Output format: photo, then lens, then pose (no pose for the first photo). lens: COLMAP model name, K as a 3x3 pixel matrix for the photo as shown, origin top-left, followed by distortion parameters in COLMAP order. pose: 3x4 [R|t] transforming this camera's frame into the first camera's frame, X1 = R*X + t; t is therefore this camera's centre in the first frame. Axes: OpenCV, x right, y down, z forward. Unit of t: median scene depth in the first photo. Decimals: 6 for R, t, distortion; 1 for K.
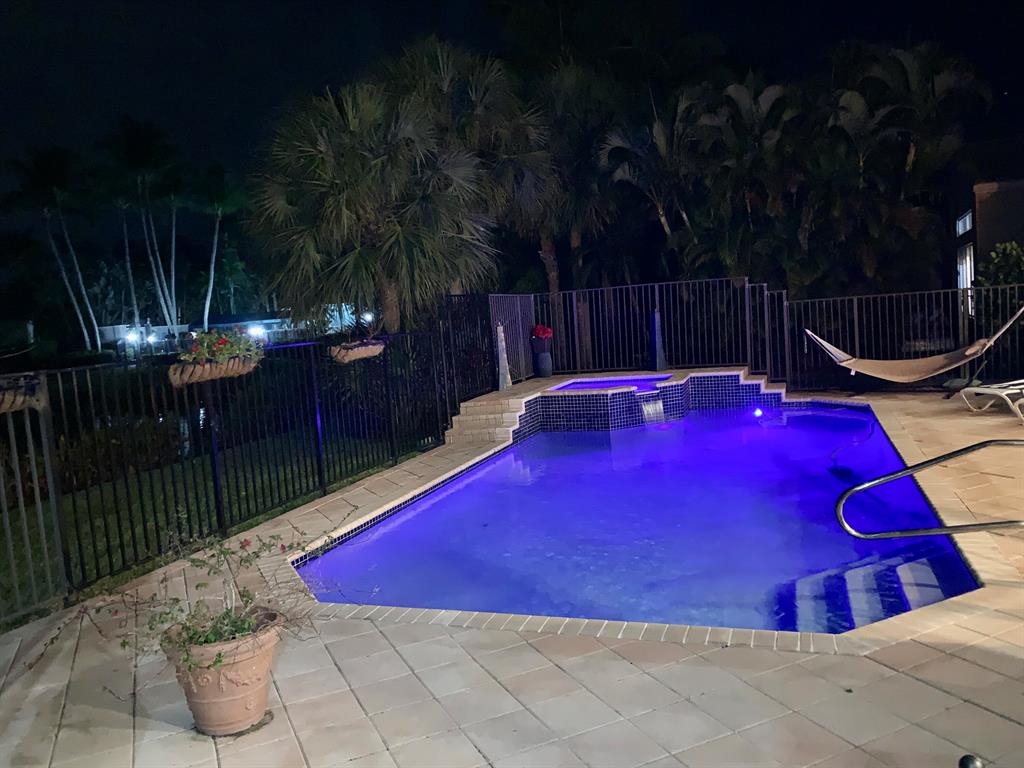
lens RADIAL K [[789.3, 0, 506.2], [0, 789.3, 385.8], [0, 0, 1]] dist [0.064373, -0.066815]
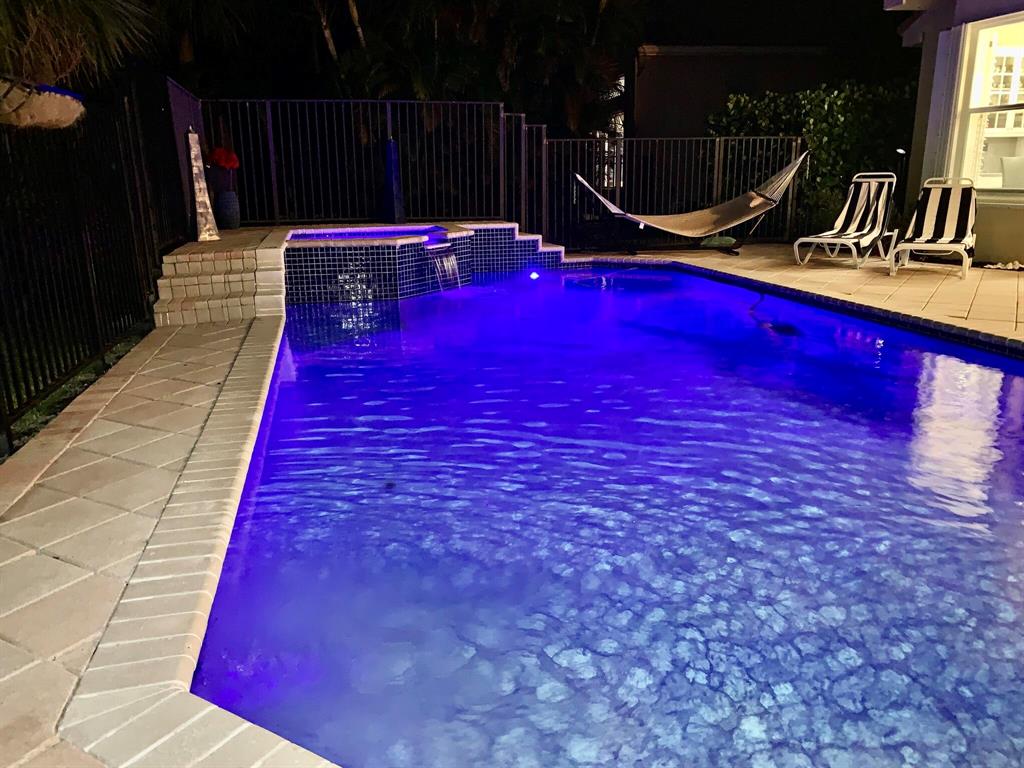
lens RADIAL K [[789.3, 0, 506.2], [0, 789.3, 385.8], [0, 0, 1]] dist [0.064373, -0.066815]
pose [[0.839923, -0.081073, 0.536616, -0.148715], [0.007020, 0.990319, 0.138631, 0.032818], [-0.542660, -0.112672, 0.832361, 0.341824]]
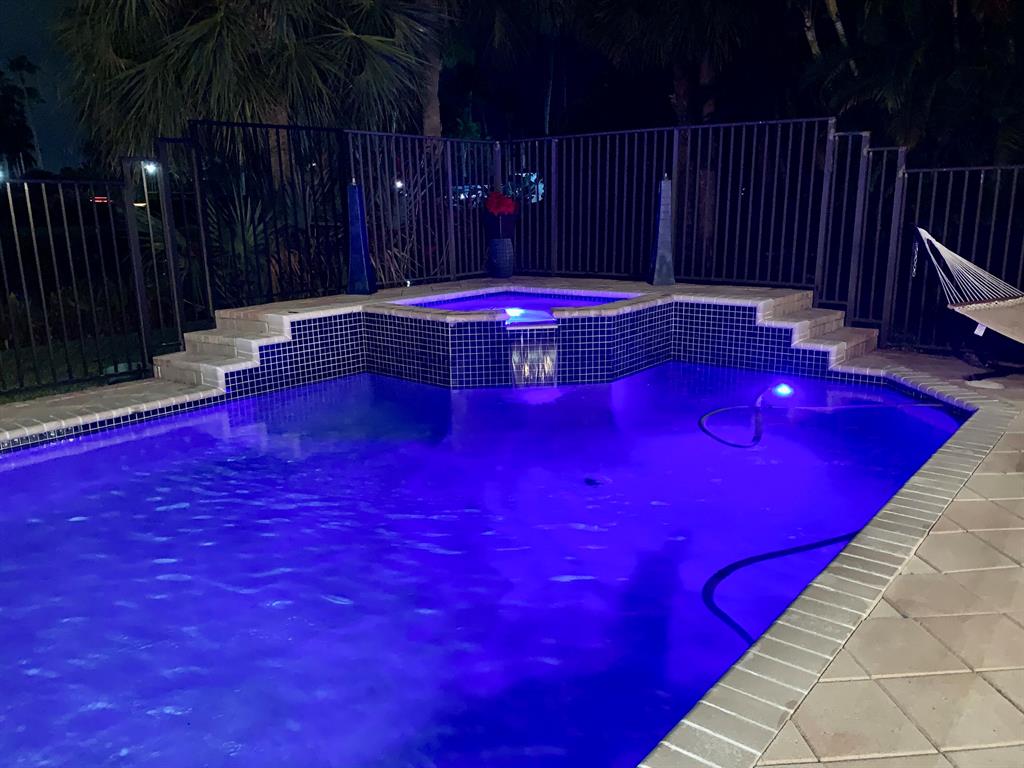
lens RADIAL K [[789.3, 0, 506.2], [0, 789.3, 385.8], [0, 0, 1]] dist [0.064373, -0.066815]
pose [[0.938577, 0.133825, -0.318062, 0.317668], [-0.083533, 0.982436, 0.166859, -0.037724], [0.334806, -0.130042, 0.933271, 0.455456]]
